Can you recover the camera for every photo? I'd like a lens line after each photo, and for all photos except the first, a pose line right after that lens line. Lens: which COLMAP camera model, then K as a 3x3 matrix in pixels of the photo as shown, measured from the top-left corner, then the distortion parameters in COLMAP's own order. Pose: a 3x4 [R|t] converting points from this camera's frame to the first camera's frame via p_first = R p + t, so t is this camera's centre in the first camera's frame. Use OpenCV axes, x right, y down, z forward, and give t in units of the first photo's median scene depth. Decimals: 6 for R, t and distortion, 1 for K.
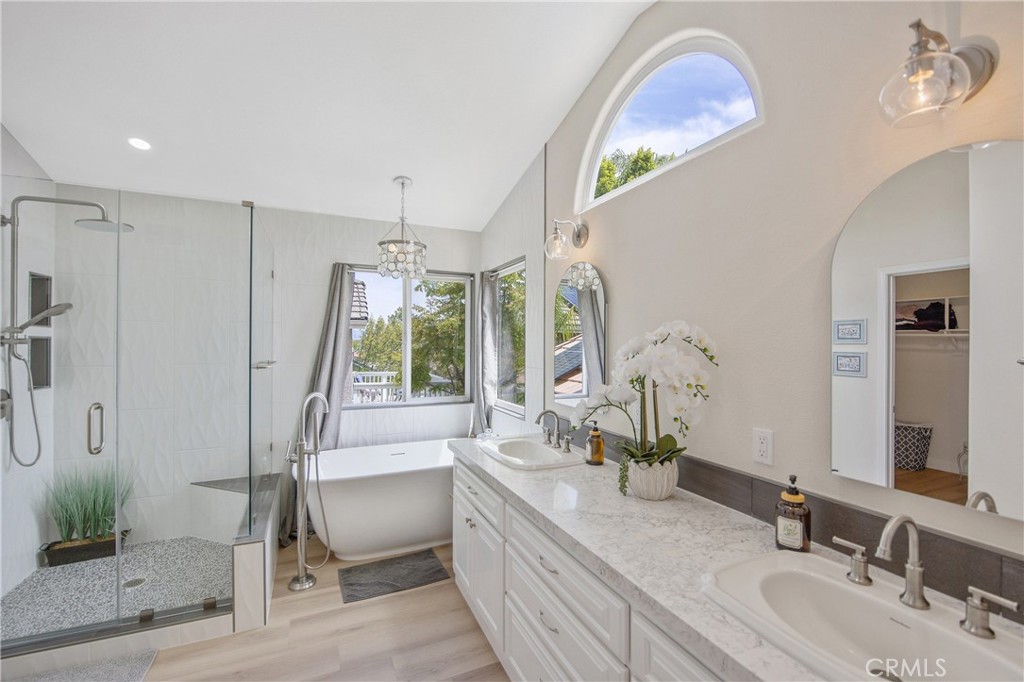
lens RADIAL K [[444.9, 0, 519.0], [0, 444.9, 341.9], [0, 0, 1]] dist [-0.009072, -0.000146]
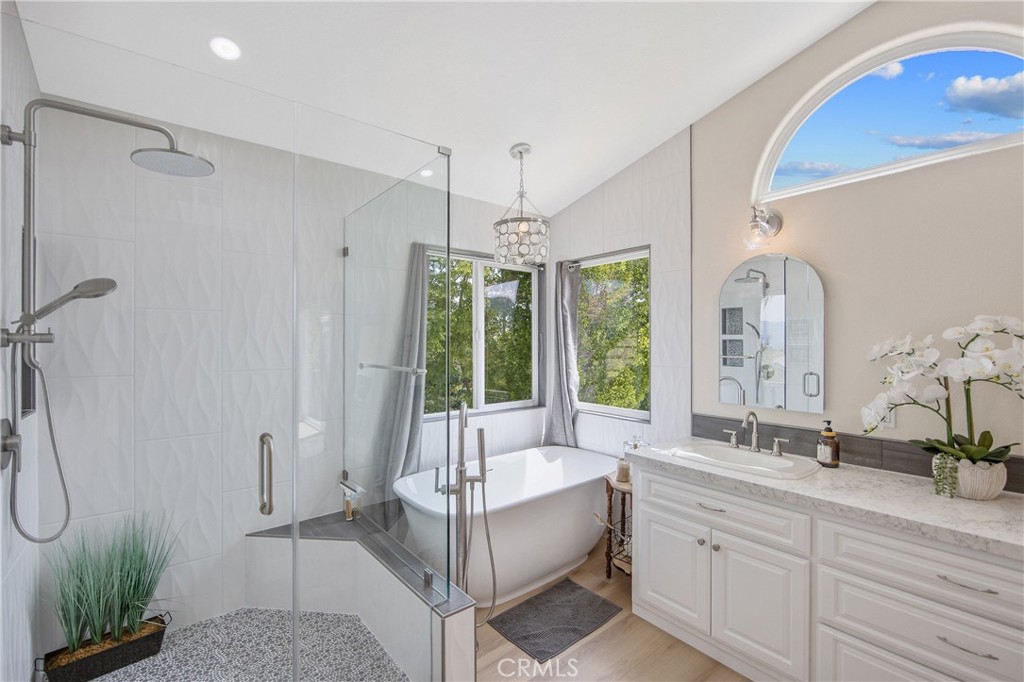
lens RADIAL K [[444.9, 0, 509.9], [0, 444.9, 341.0], [0, 0, 1]] dist [-0.009072, -0.000146]
pose [[0.965419, -0.002504, 0.260693, -0.583766], [0.002564, 0.999997, 0.000107, 0.004429], [-0.260692, 0.000565, 0.965422, 0.213727]]
